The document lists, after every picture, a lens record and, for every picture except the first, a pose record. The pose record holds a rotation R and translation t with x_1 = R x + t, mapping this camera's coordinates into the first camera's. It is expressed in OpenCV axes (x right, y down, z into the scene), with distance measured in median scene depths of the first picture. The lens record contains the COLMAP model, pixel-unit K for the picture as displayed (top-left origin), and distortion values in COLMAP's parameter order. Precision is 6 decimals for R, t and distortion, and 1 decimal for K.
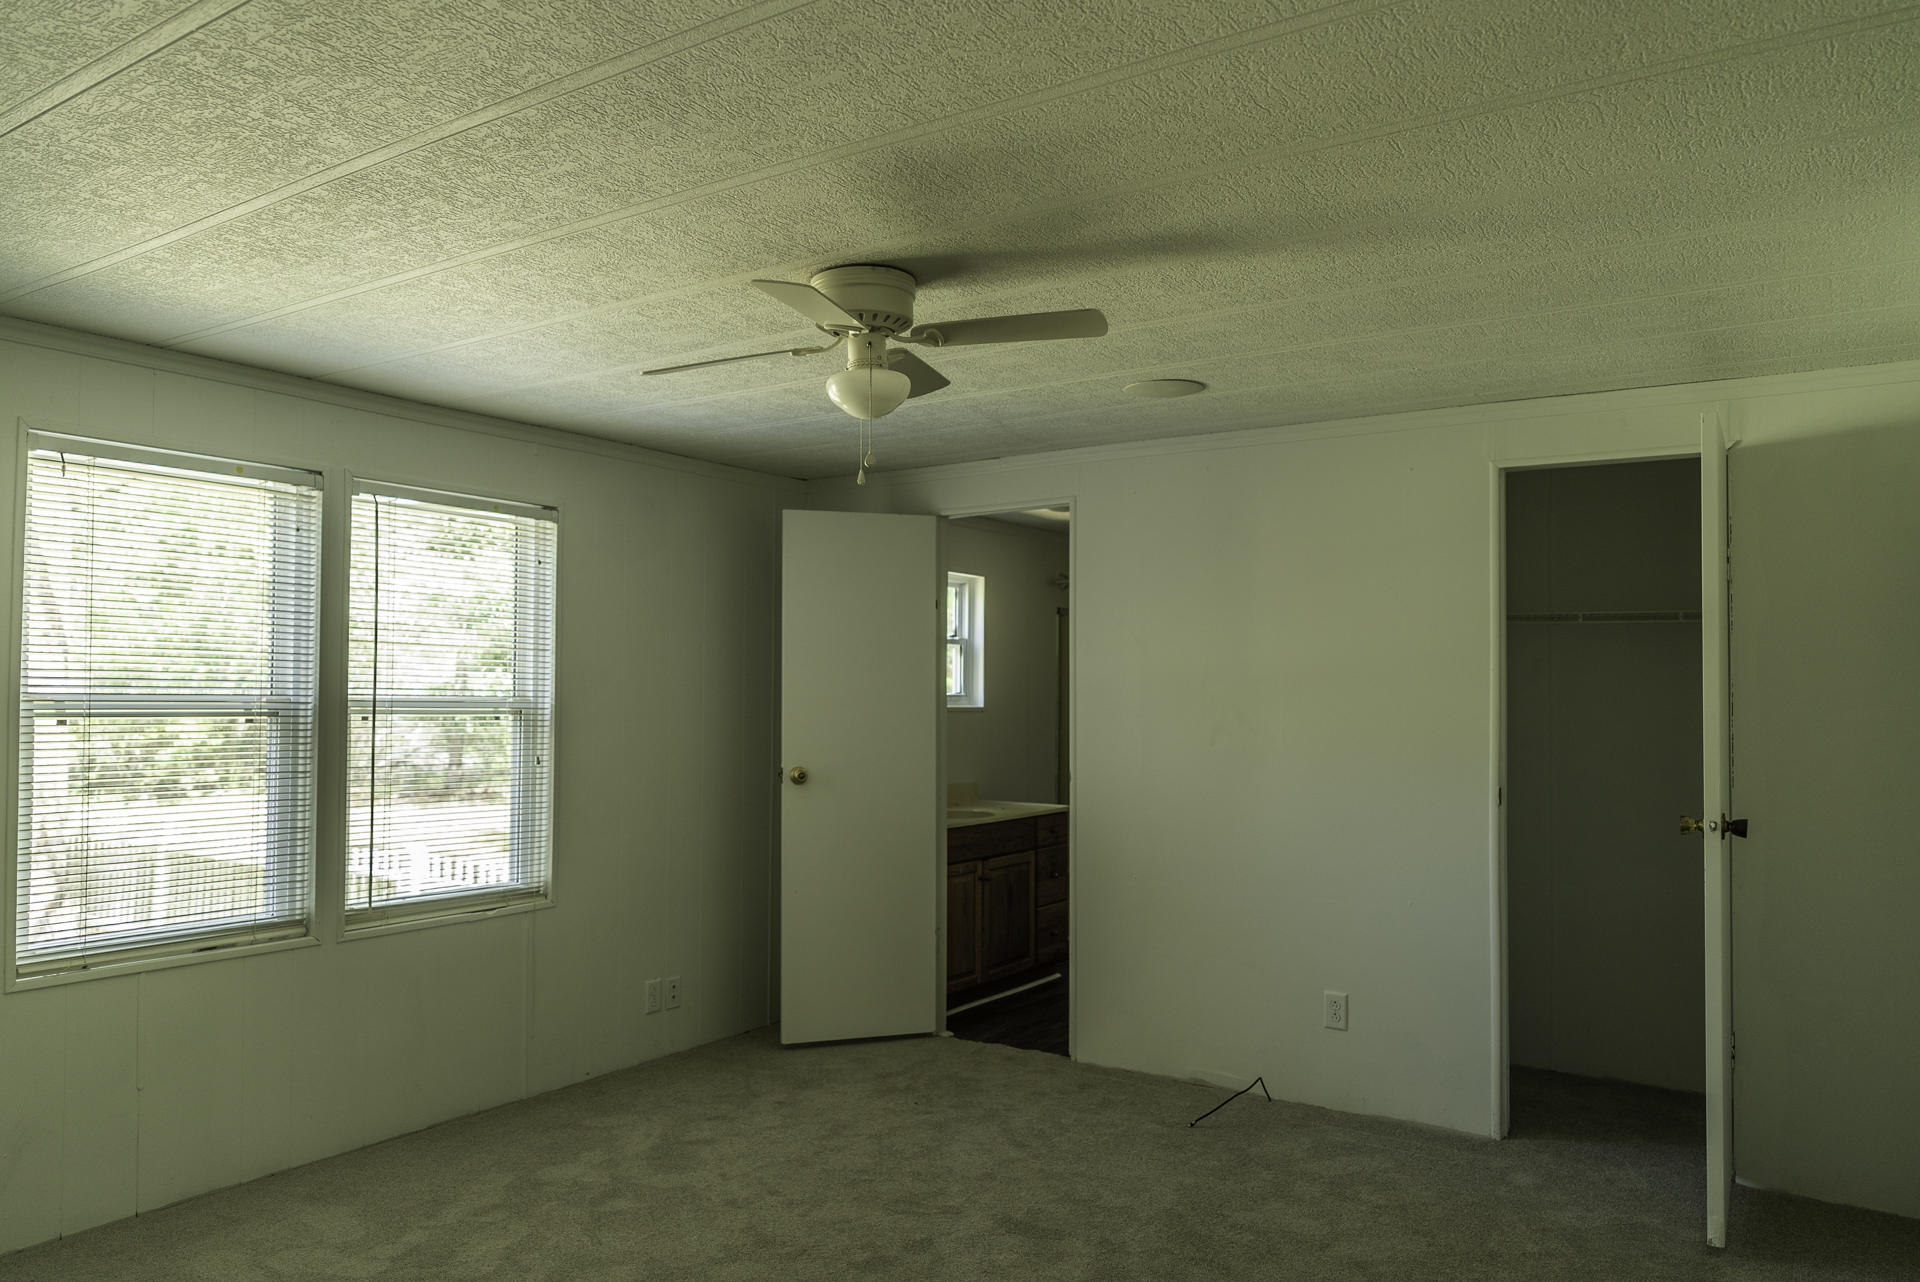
lens RADIAL K [[1335.8, 0, 960.2], [0, 1335.8, 646.0], [0, 0, 1]] dist [-0.006504, 0.001262]
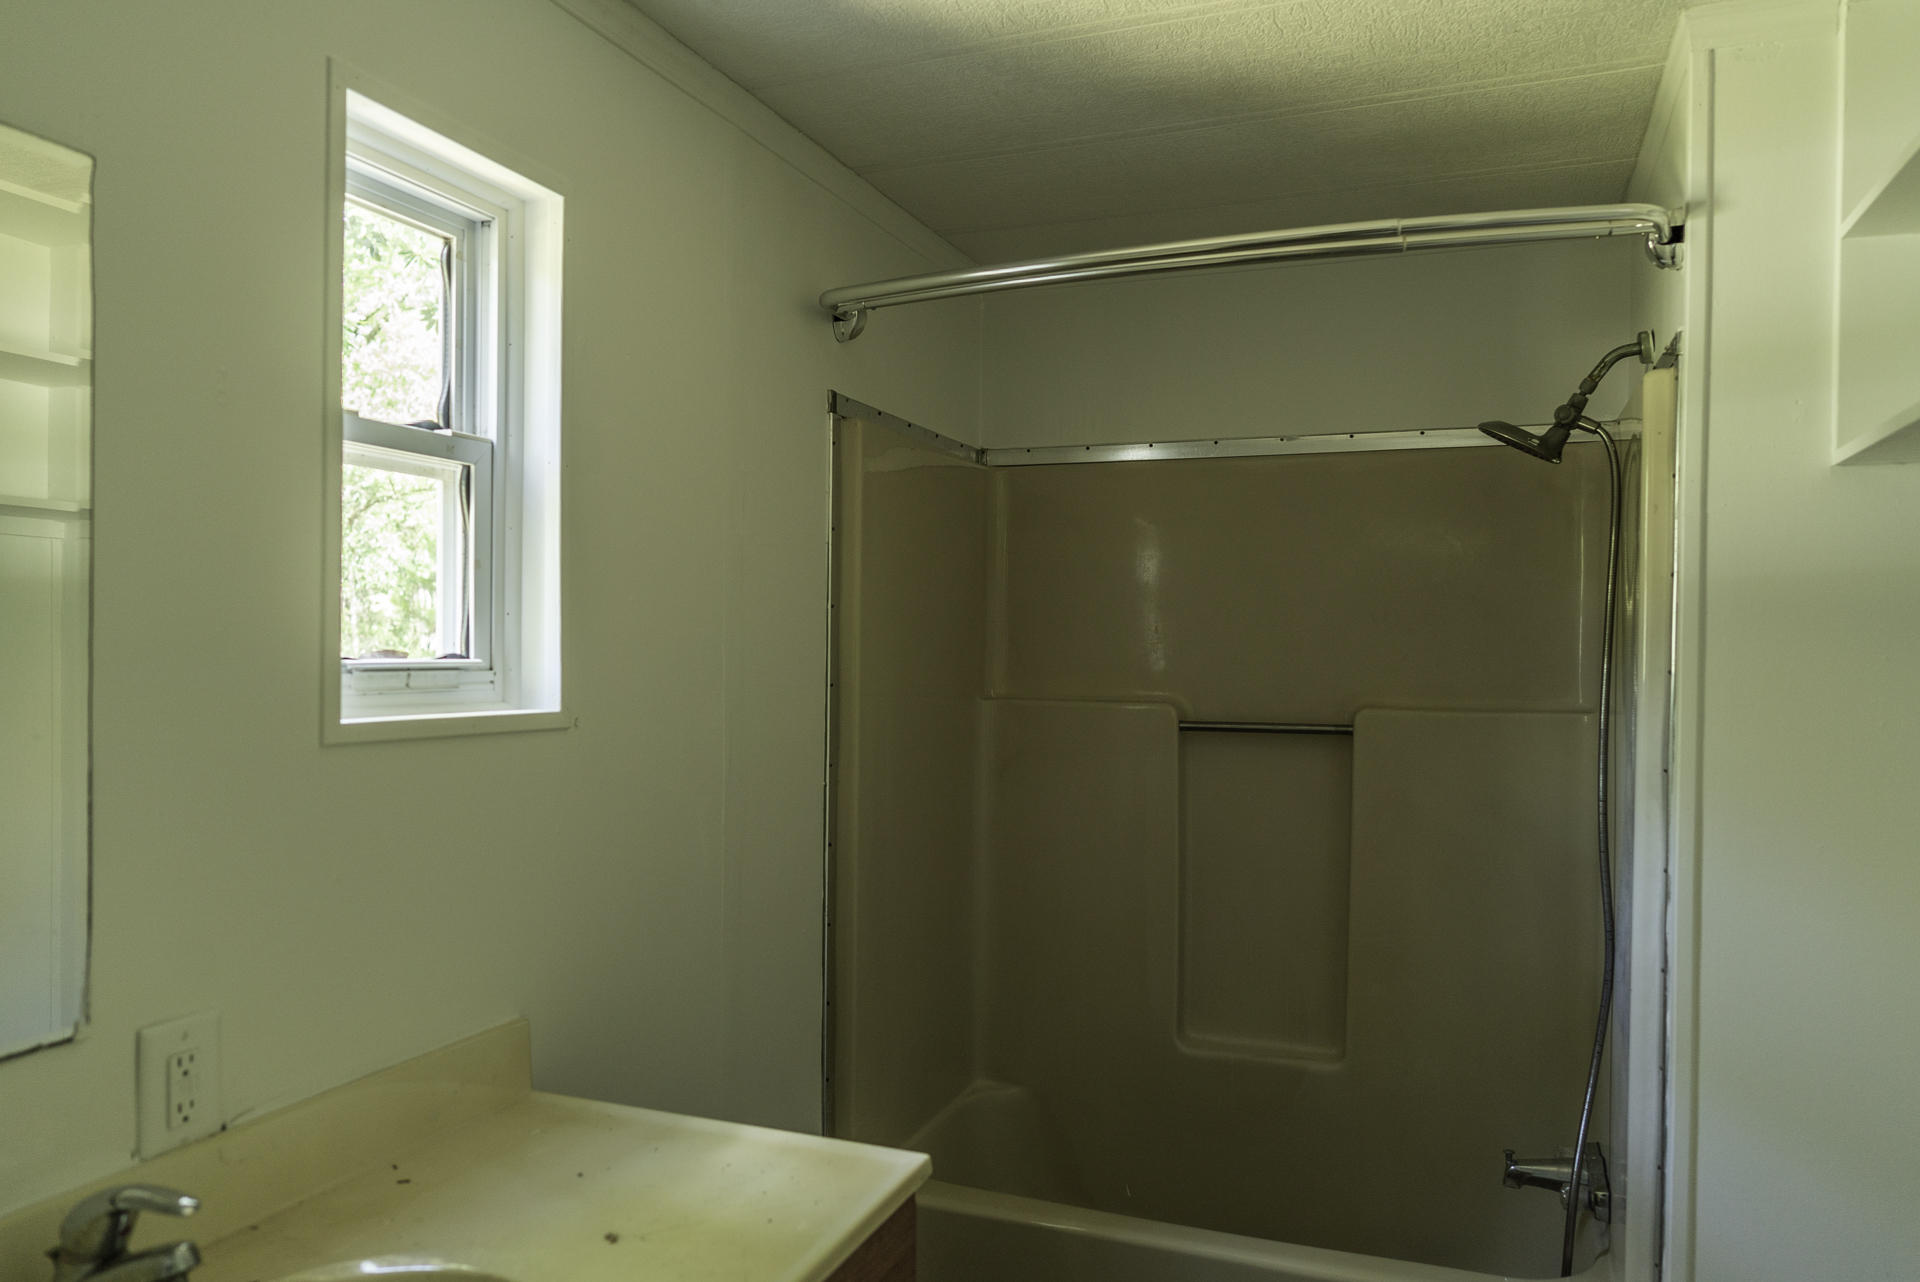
lens RADIAL K [[1335.8, 0, 960.0], [0, 1335.8, 647.2], [0, 0, 1]] dist [-0.006504, 0.001262]
pose [[0.976494, -0.000370, 0.215544, 0.036714], [-0.006334, 0.999517, 0.030411, 0.025373], [-0.215451, -0.031062, 0.976021, 0.735380]]
